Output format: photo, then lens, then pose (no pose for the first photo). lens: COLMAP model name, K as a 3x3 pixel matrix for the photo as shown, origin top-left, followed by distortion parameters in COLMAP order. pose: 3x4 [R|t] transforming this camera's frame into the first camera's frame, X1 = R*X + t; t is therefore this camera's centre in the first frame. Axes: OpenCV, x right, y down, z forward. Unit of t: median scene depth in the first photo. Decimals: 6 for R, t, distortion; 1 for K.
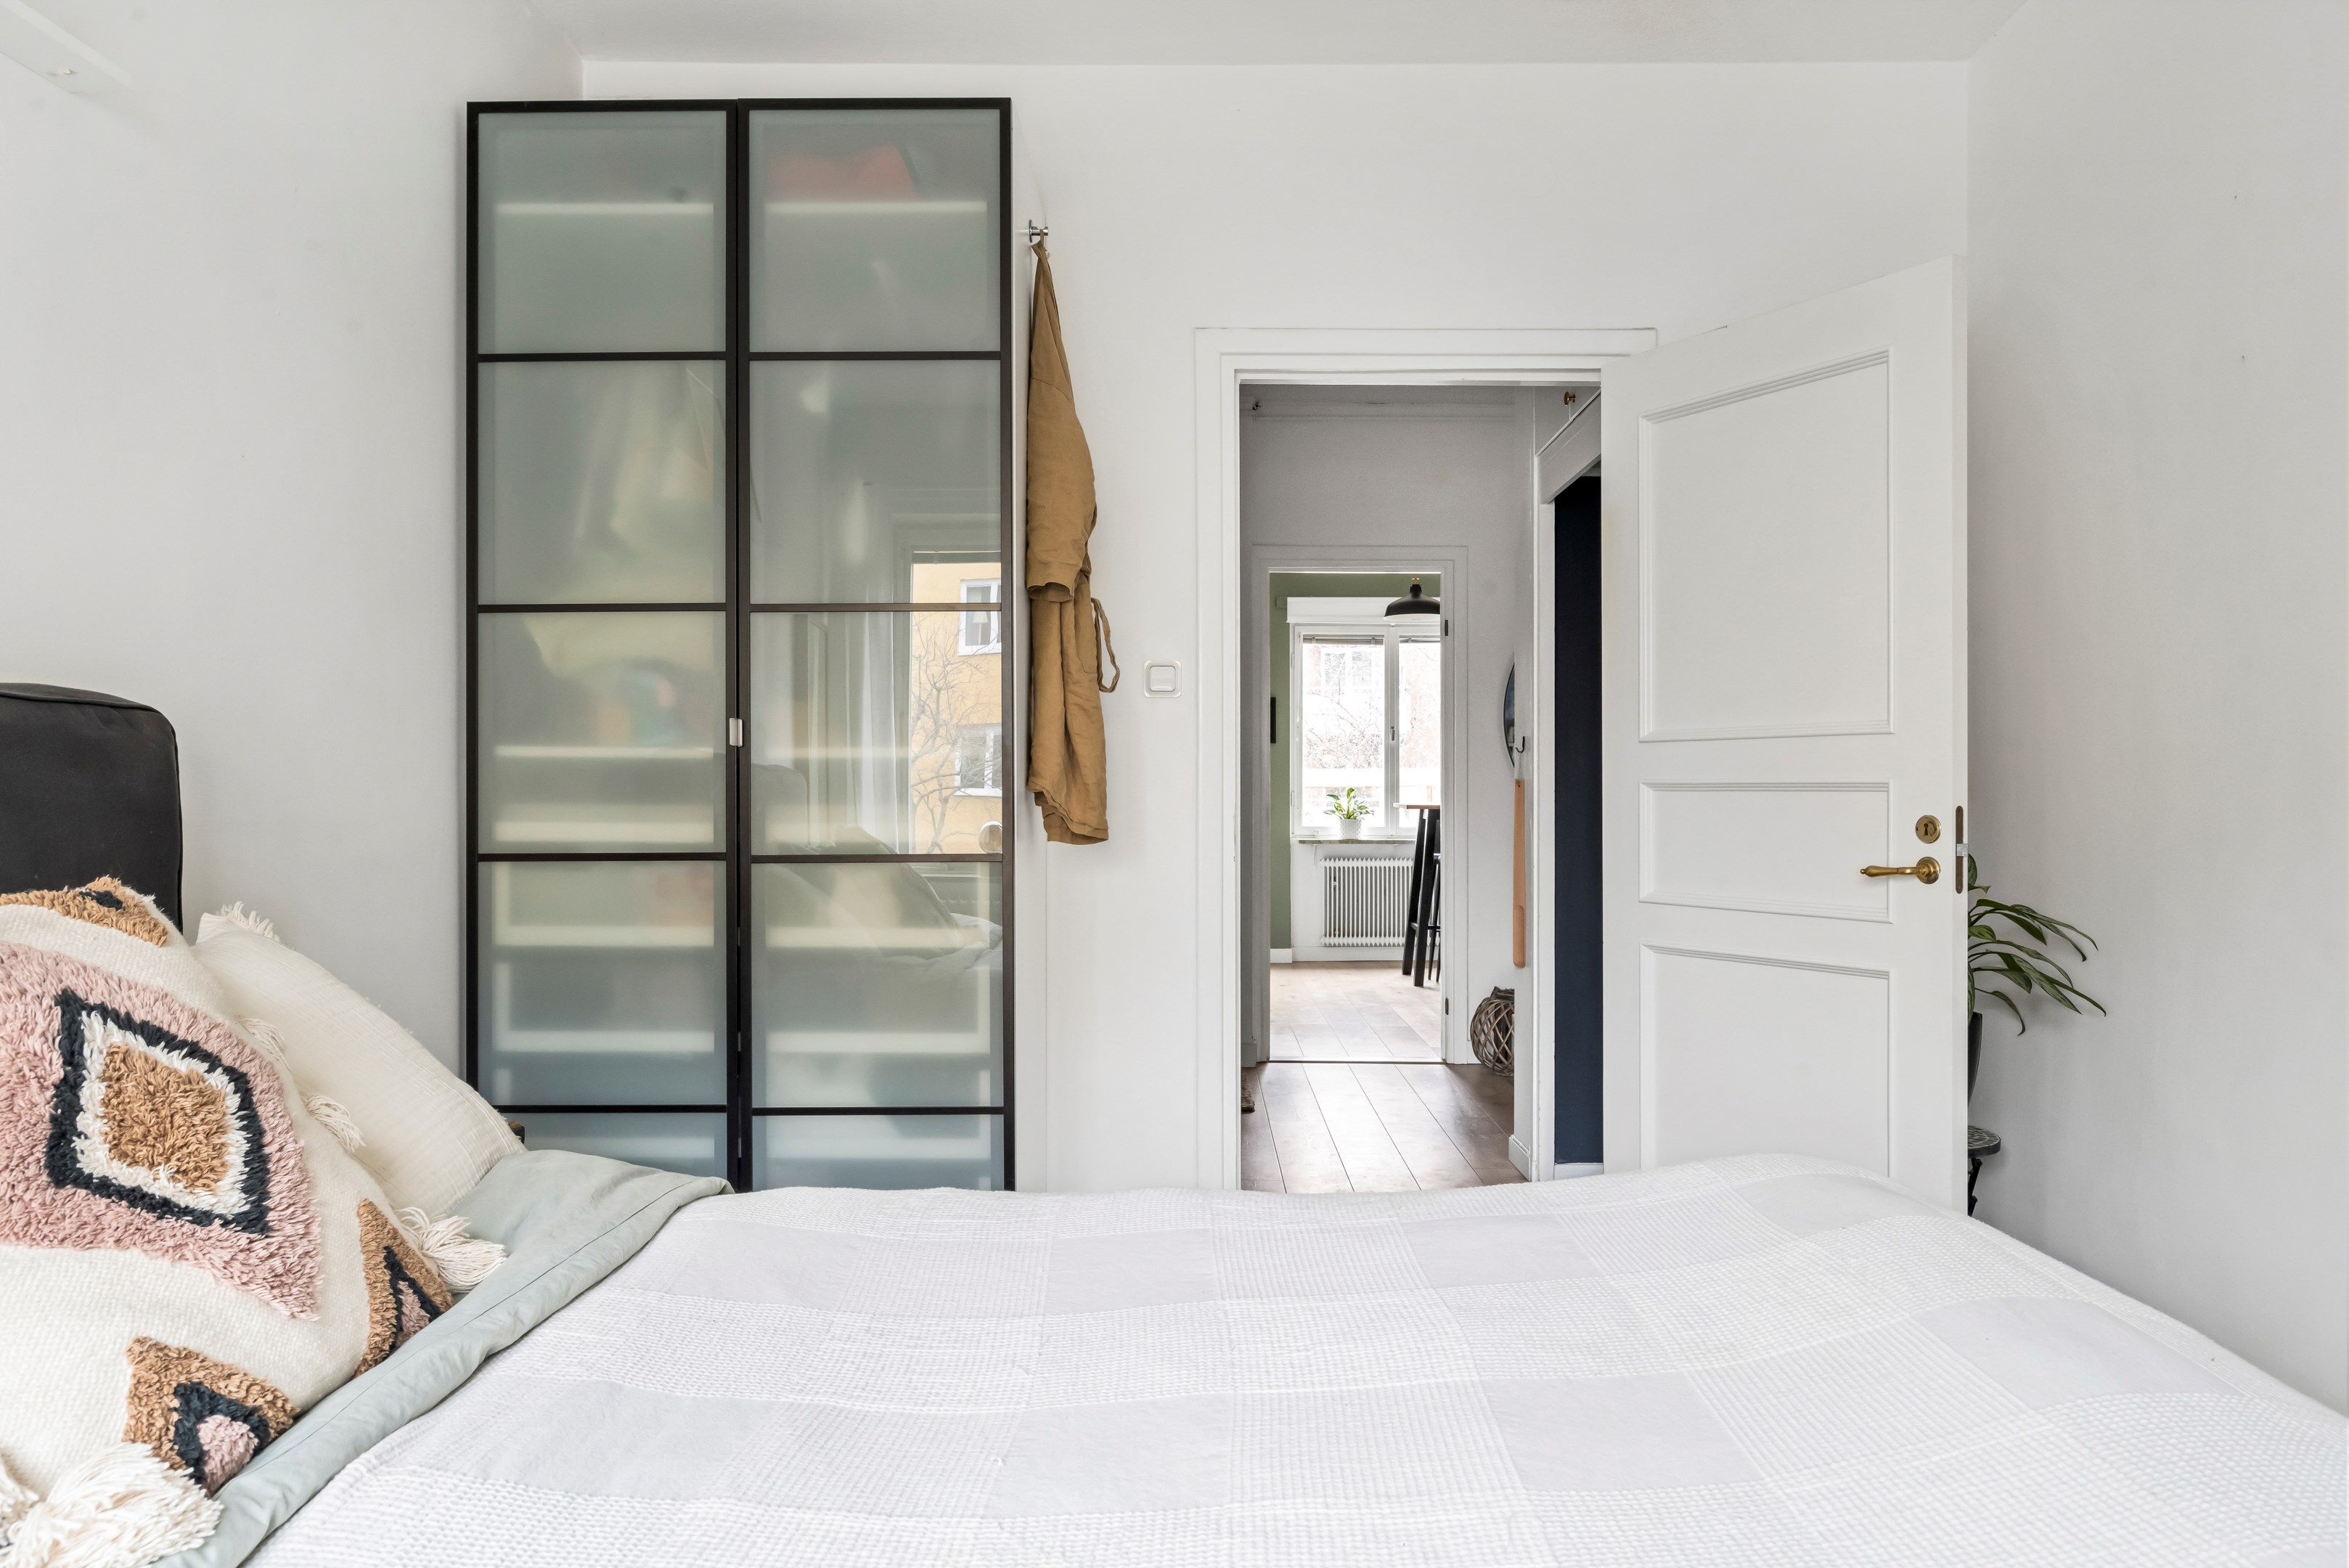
lens RADIAL K [[1594.3, 0, 1166.6], [0, 1594.3, 771.1], [0, 0, 1]] dist [-0.000542, -0.000001]
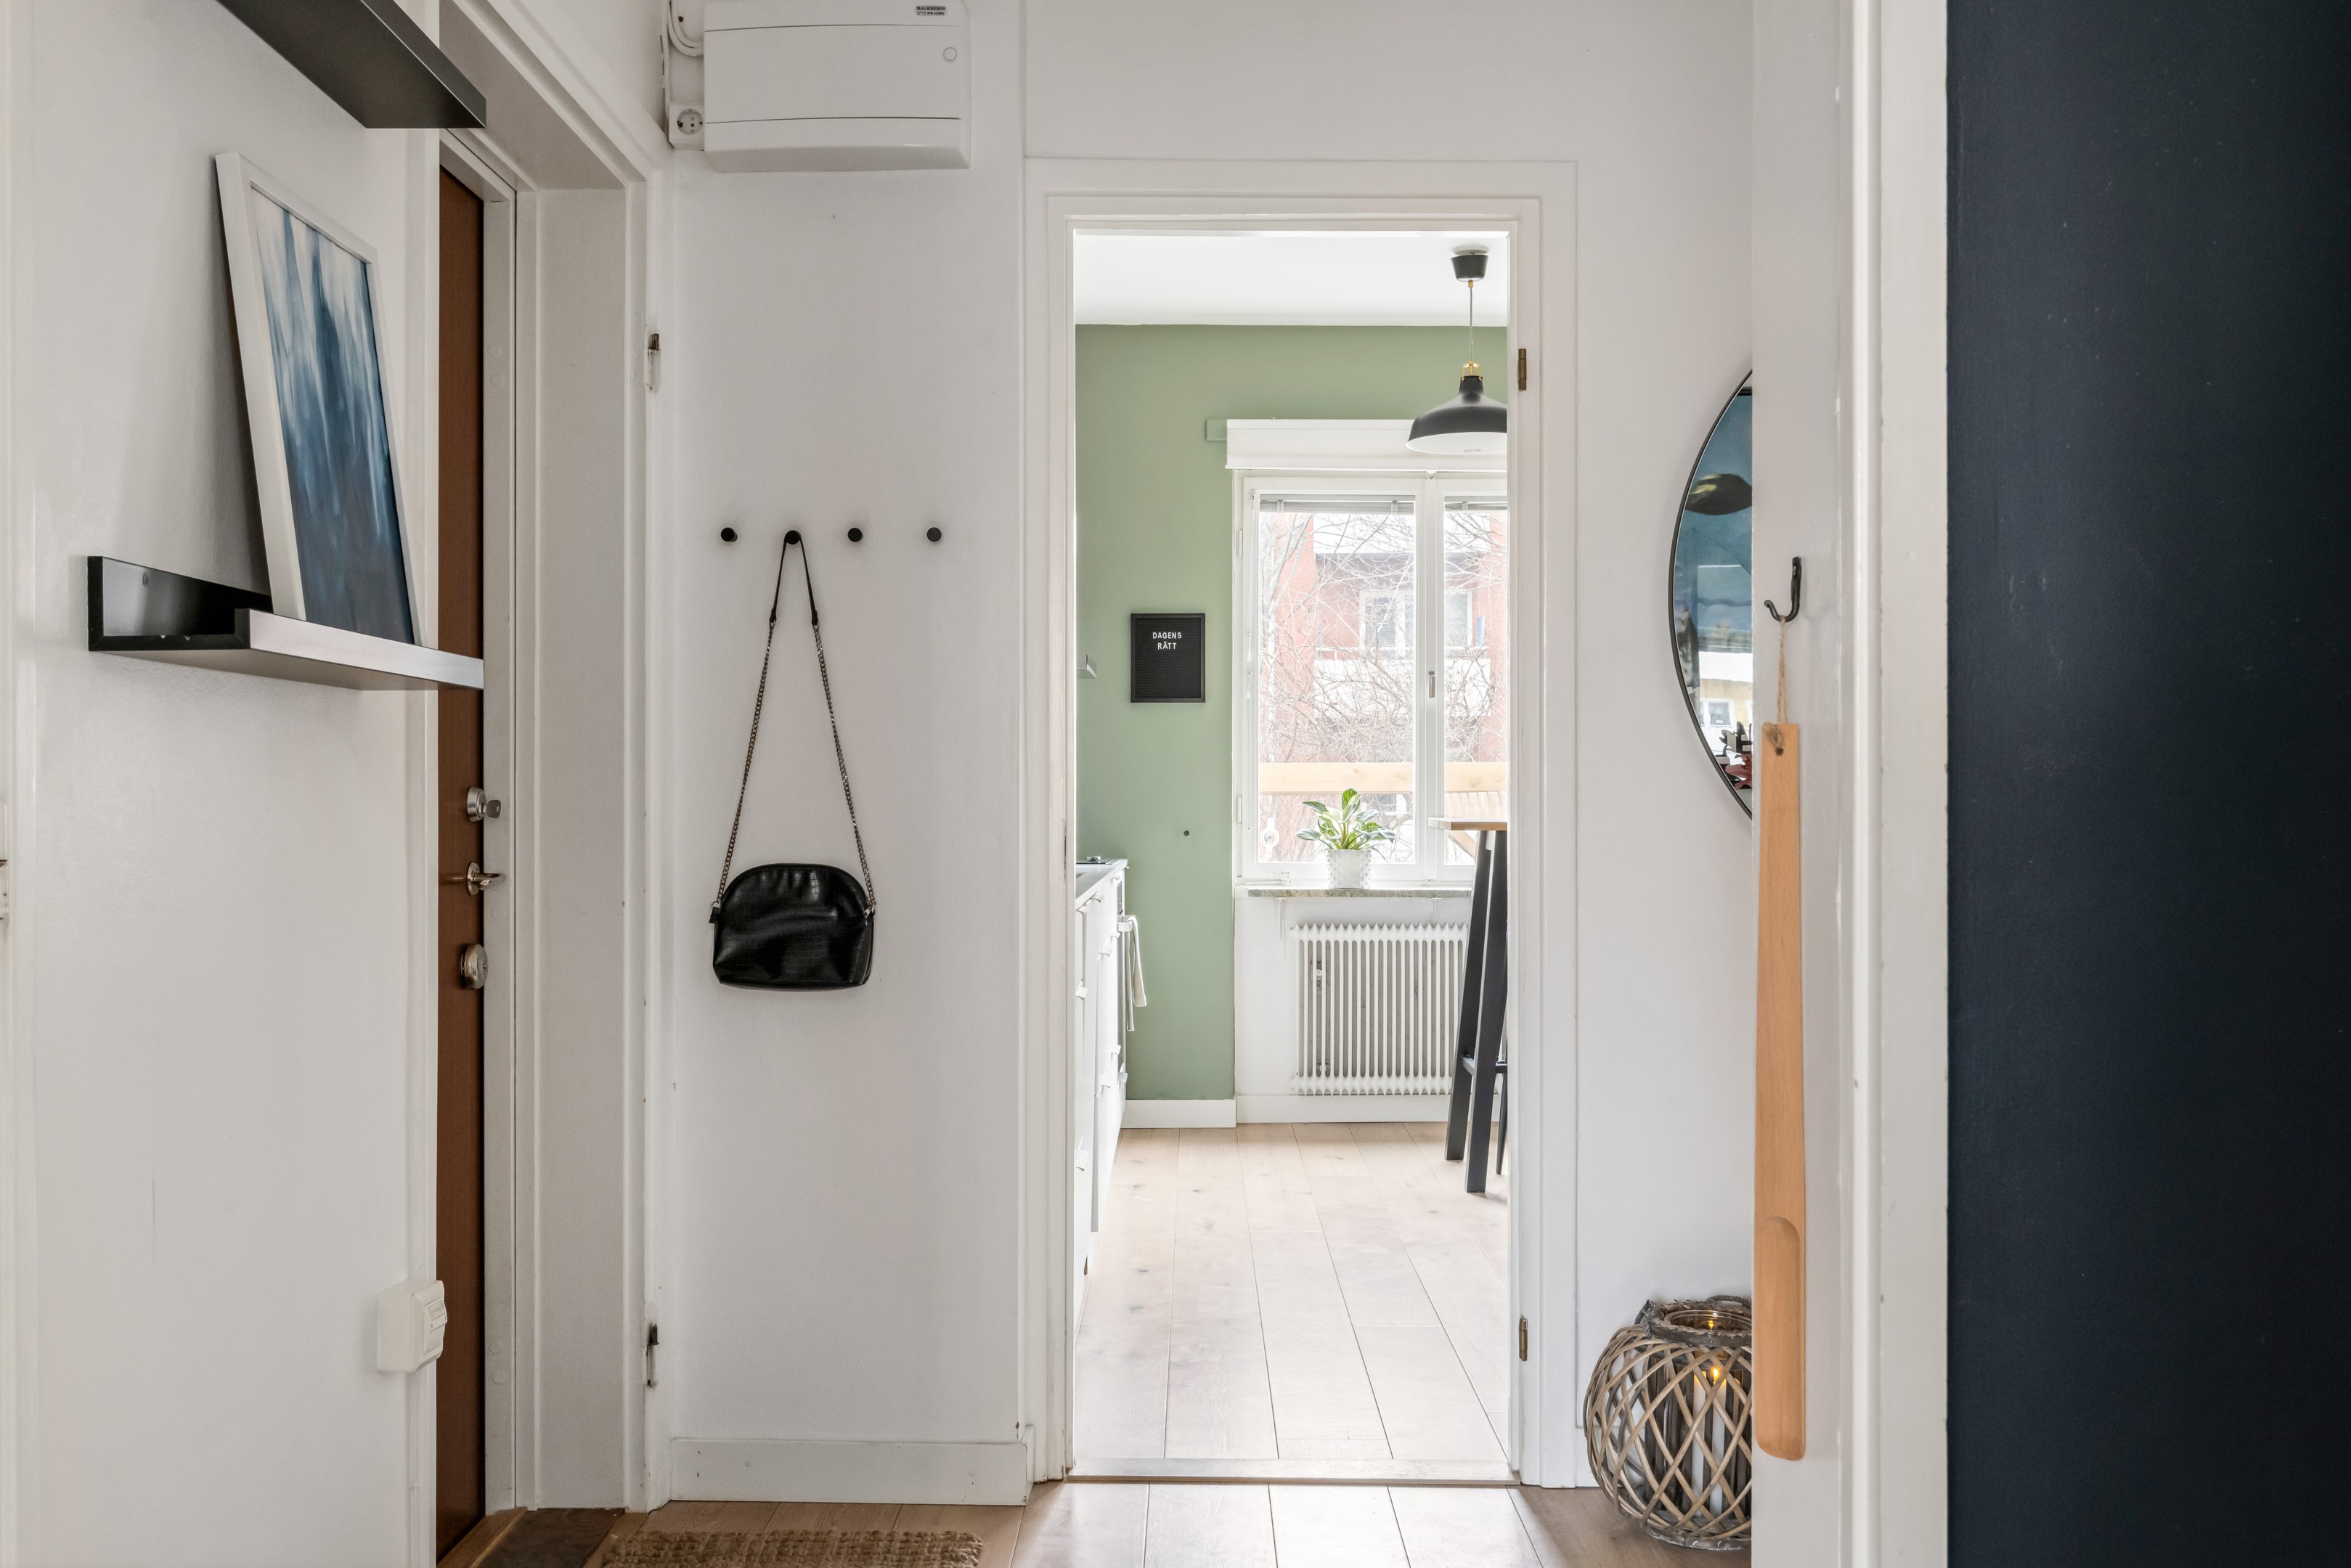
lens RADIAL K [[2225.5, 0, 1175.5], [0, 2225.5, 784.0], [0, 0, 1]] dist [0.005295, 0.000000]
pose [[0.999962, 0.000823, 0.008647, 0.054644], [-0.000854, 0.999993, 0.003557, 0.006569], [-0.008644, -0.003565, 0.999956, 0.288640]]
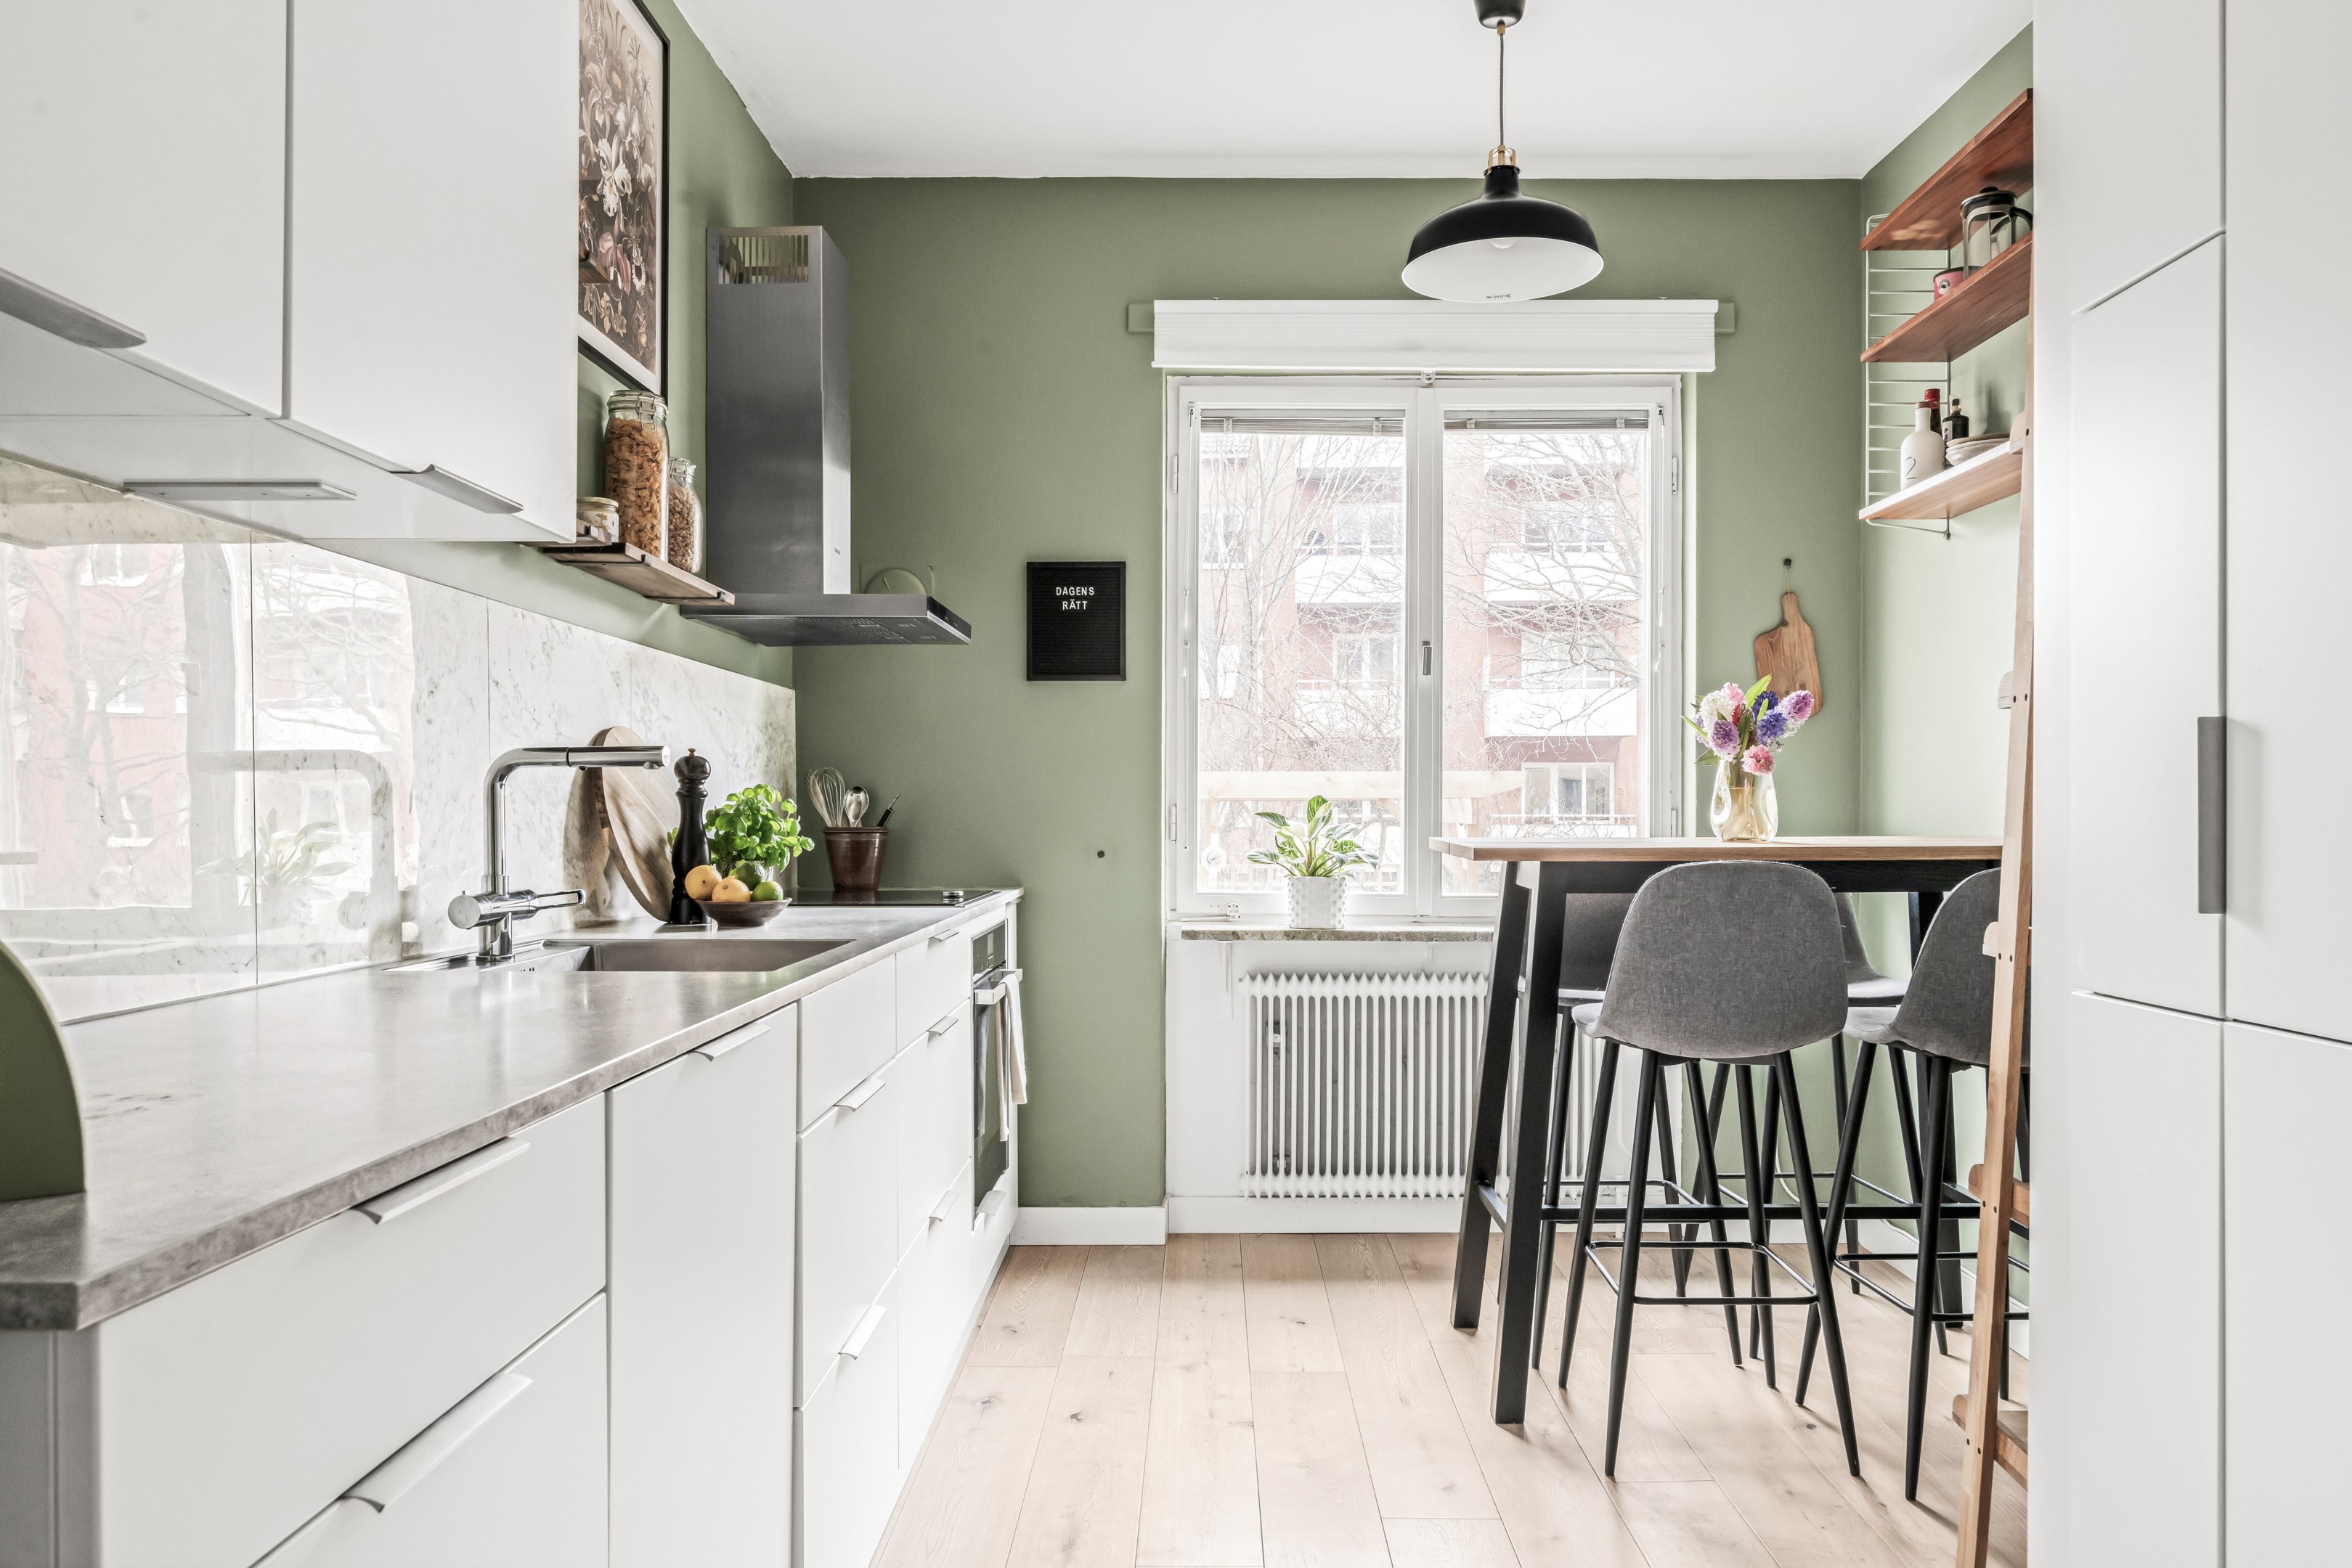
lens RADIAL K [[1683.5, 0, 1176.0], [0, 1683.5, 784.0], [0, 0, 1]] dist [-0.002996, 0.000056]
pose [[0.999991, 0.003886, -0.001664, 0.084648], [-0.003887, 0.999992, -0.001091, 0.008453], [0.001659, 0.001097, 0.999998, 0.611379]]
